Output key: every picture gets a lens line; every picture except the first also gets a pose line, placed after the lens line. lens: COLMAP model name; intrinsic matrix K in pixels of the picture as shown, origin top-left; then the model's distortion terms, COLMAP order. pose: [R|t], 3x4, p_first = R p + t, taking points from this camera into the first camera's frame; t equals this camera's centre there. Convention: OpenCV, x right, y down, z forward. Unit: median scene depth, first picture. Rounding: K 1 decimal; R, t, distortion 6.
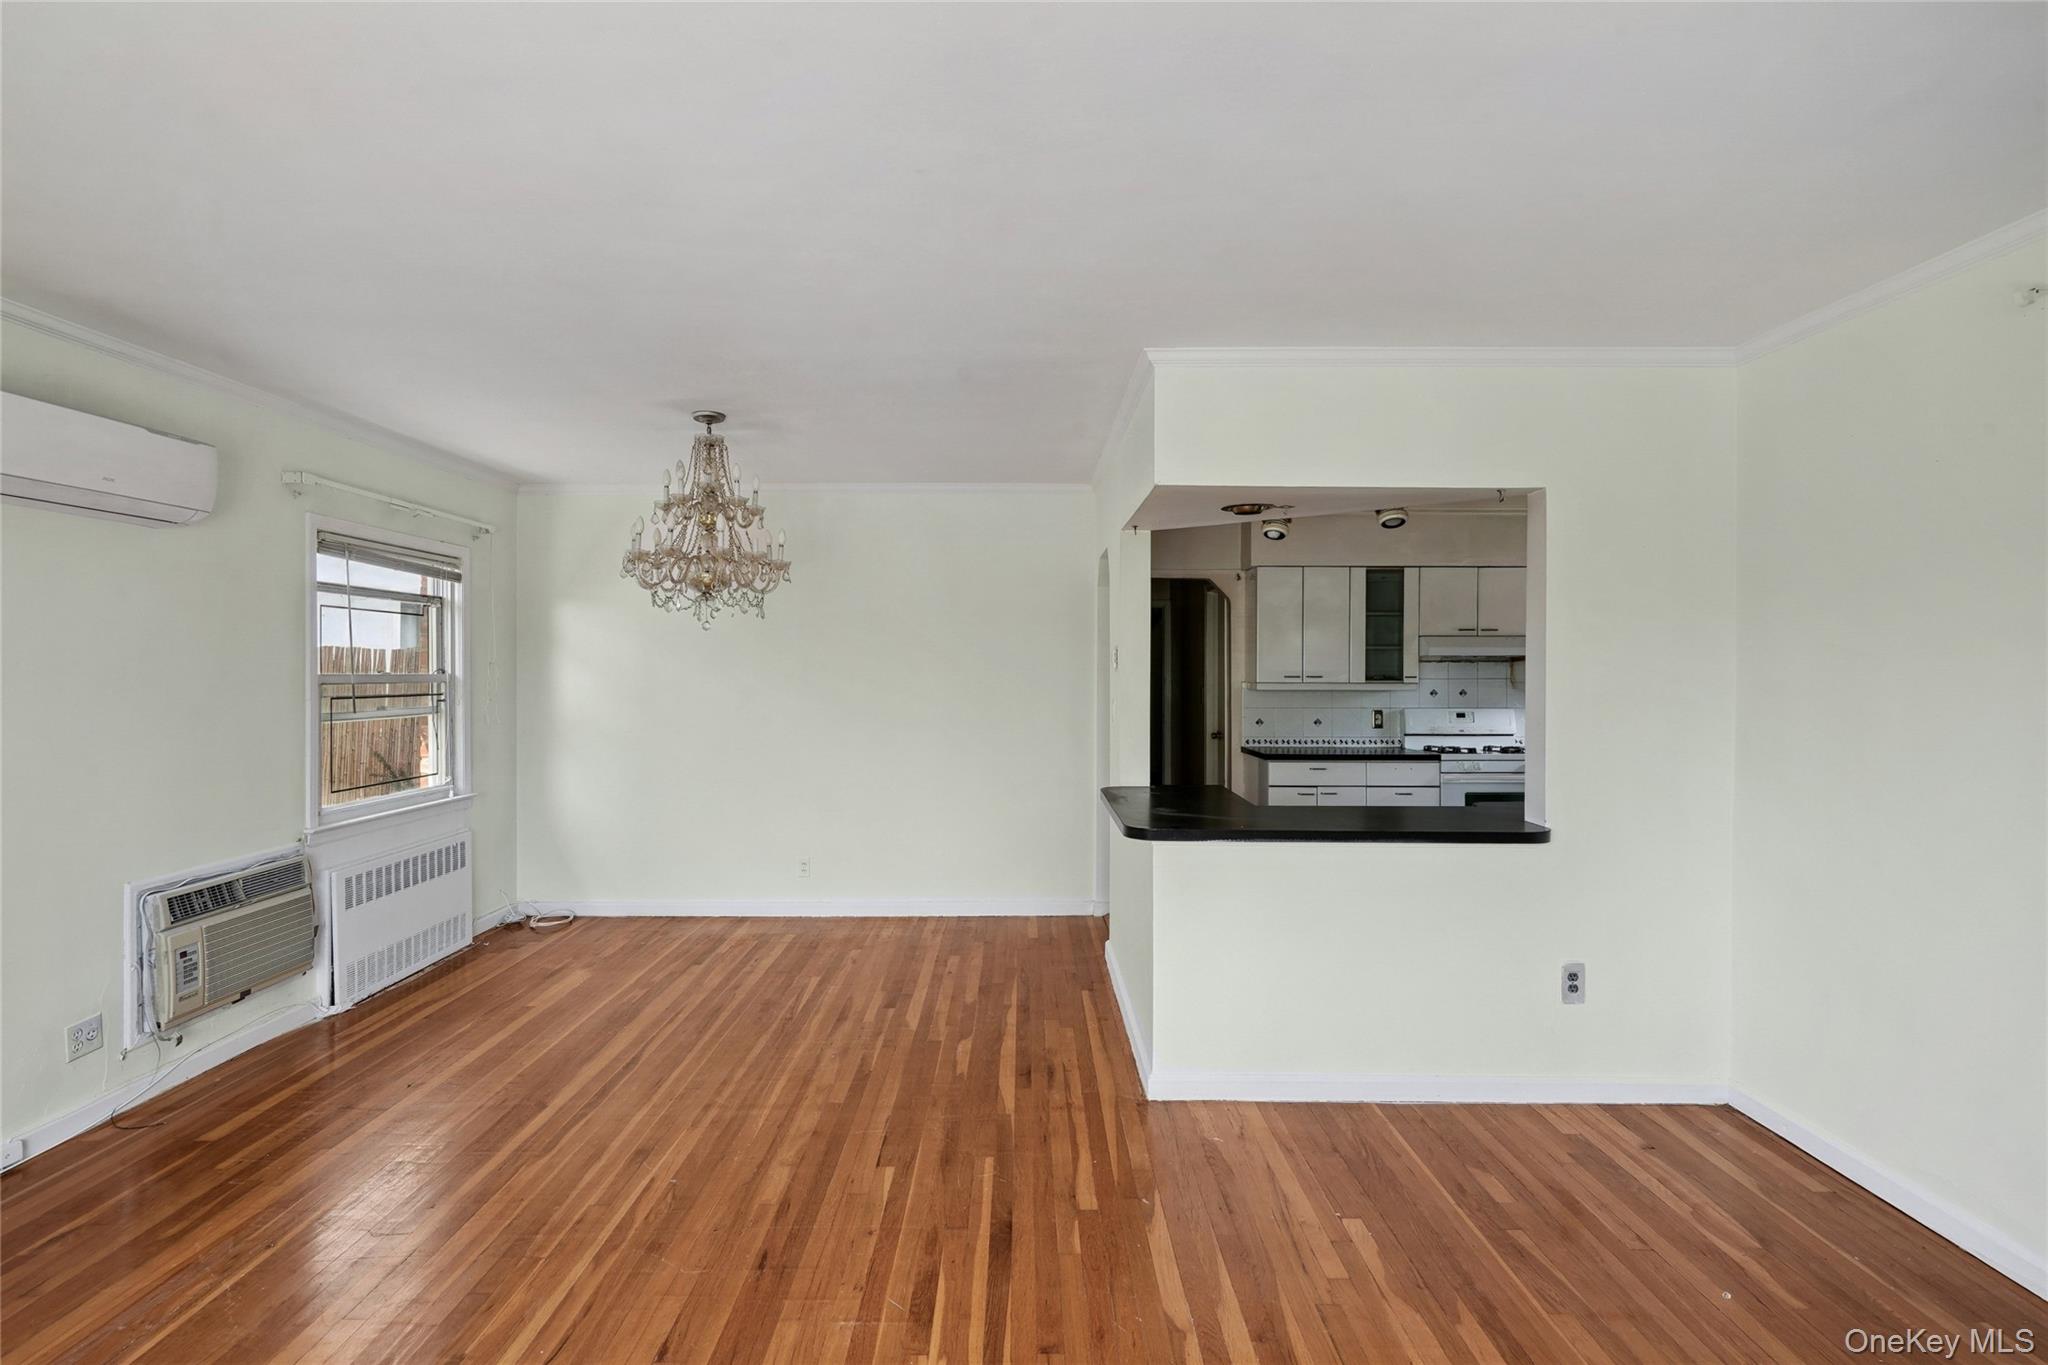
lens RADIAL K [[937.1, 0, 1022.1], [0, 937.1, 672.3], [0, 0, 1]] dist [0.000843, 0.000216]
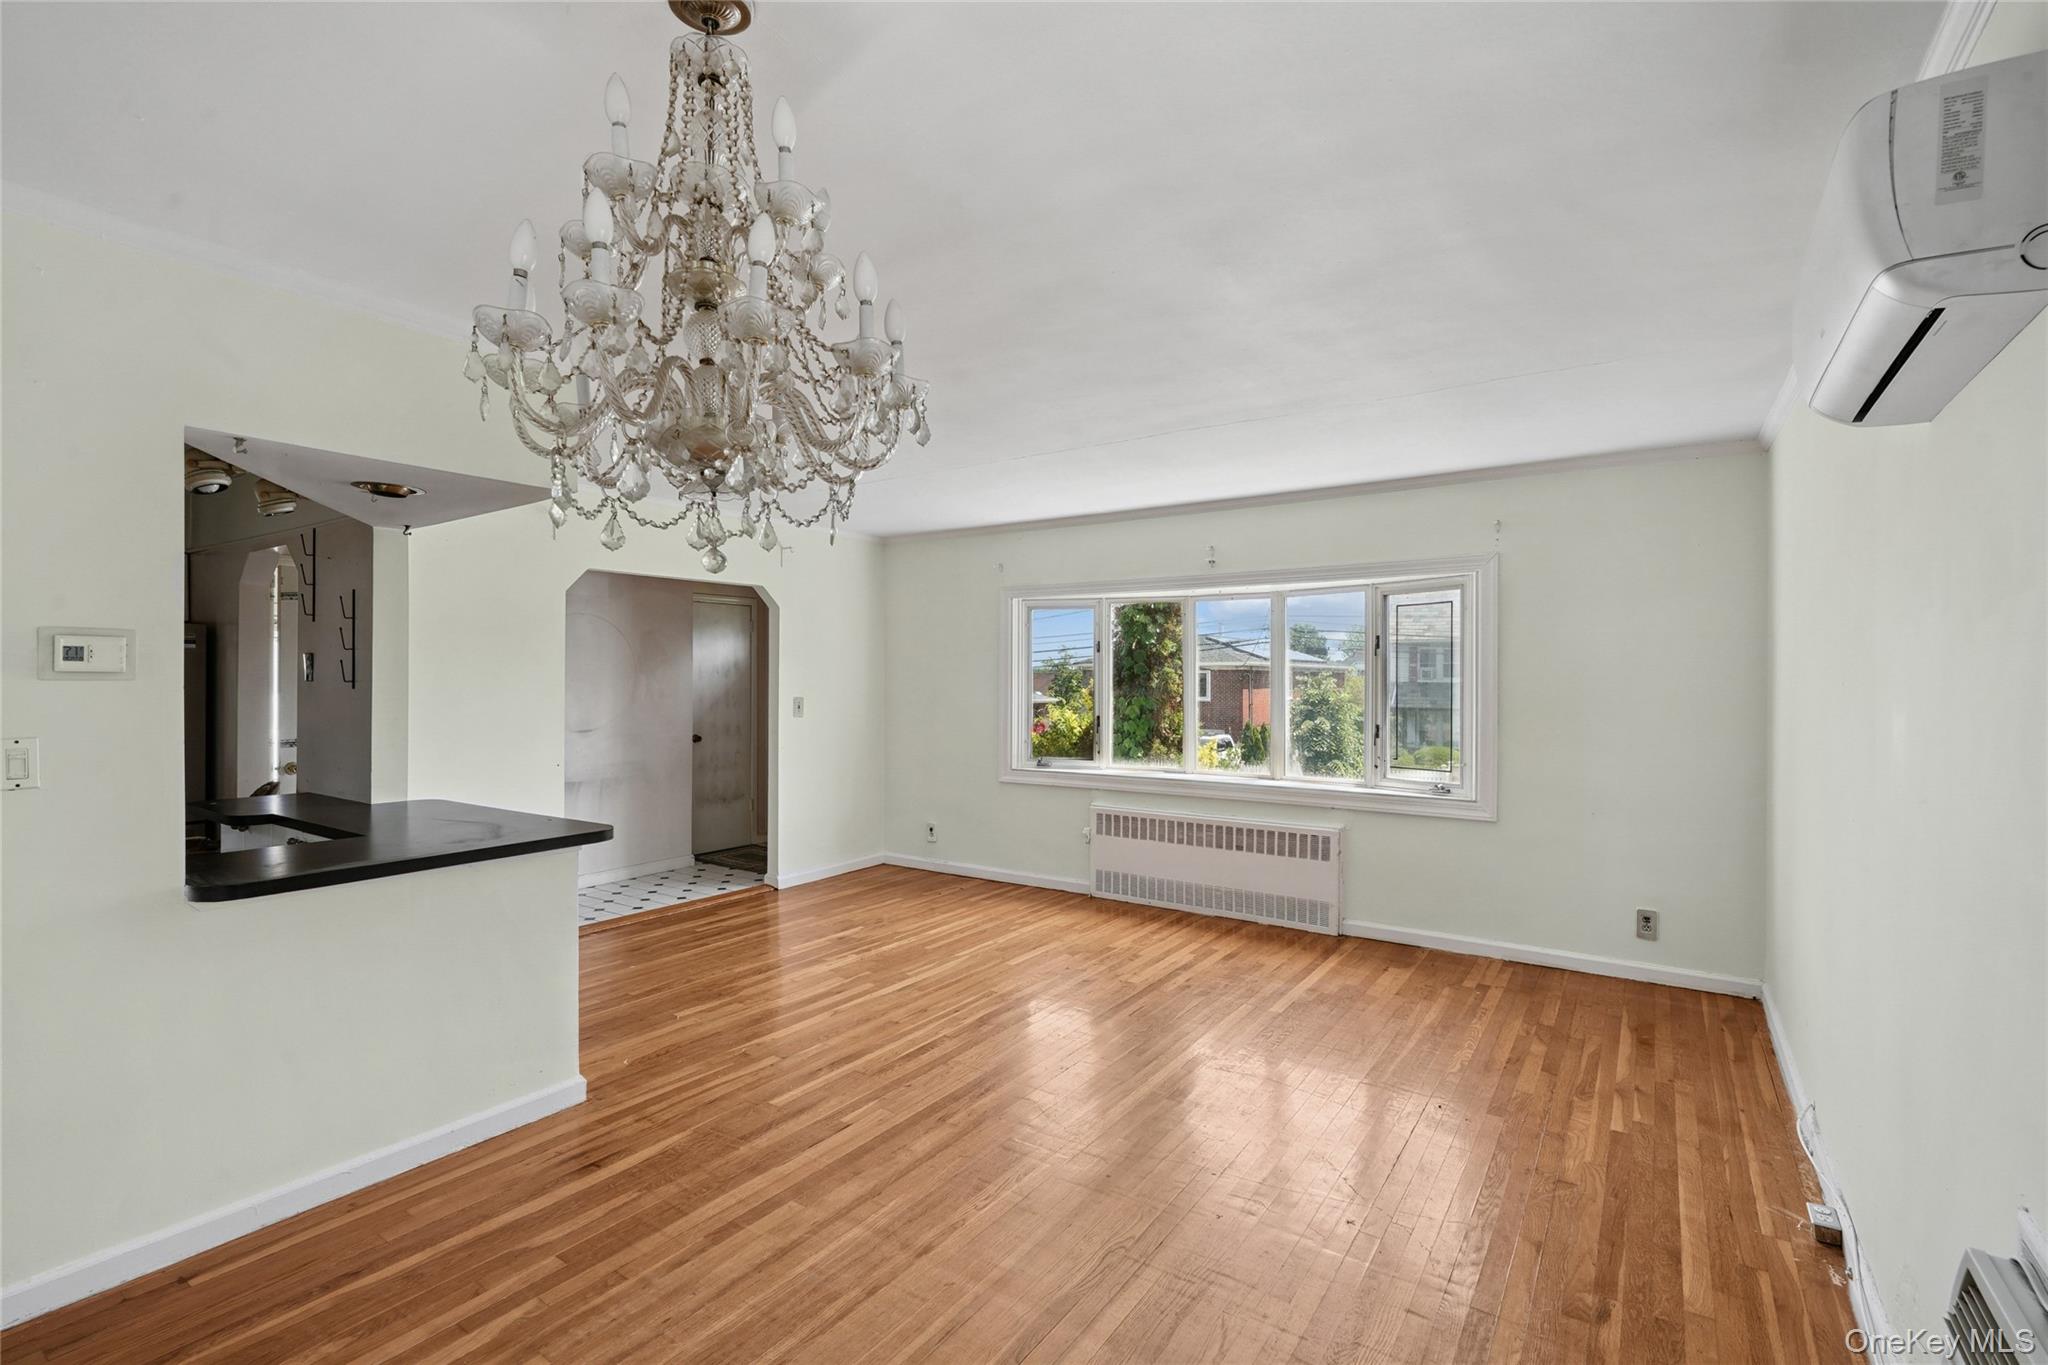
lens RADIAL K [[937.1, 0, 1022.0], [0, 937.1, 682.2], [0, 0, 1]] dist [0.000843, 0.000216]
pose [[-0.828712, -0.002059, 0.559671, -0.464148], [0.000189, 0.999992, 0.003959, 0.000874], [-0.559675, 0.003387, -0.828705, 0.889808]]
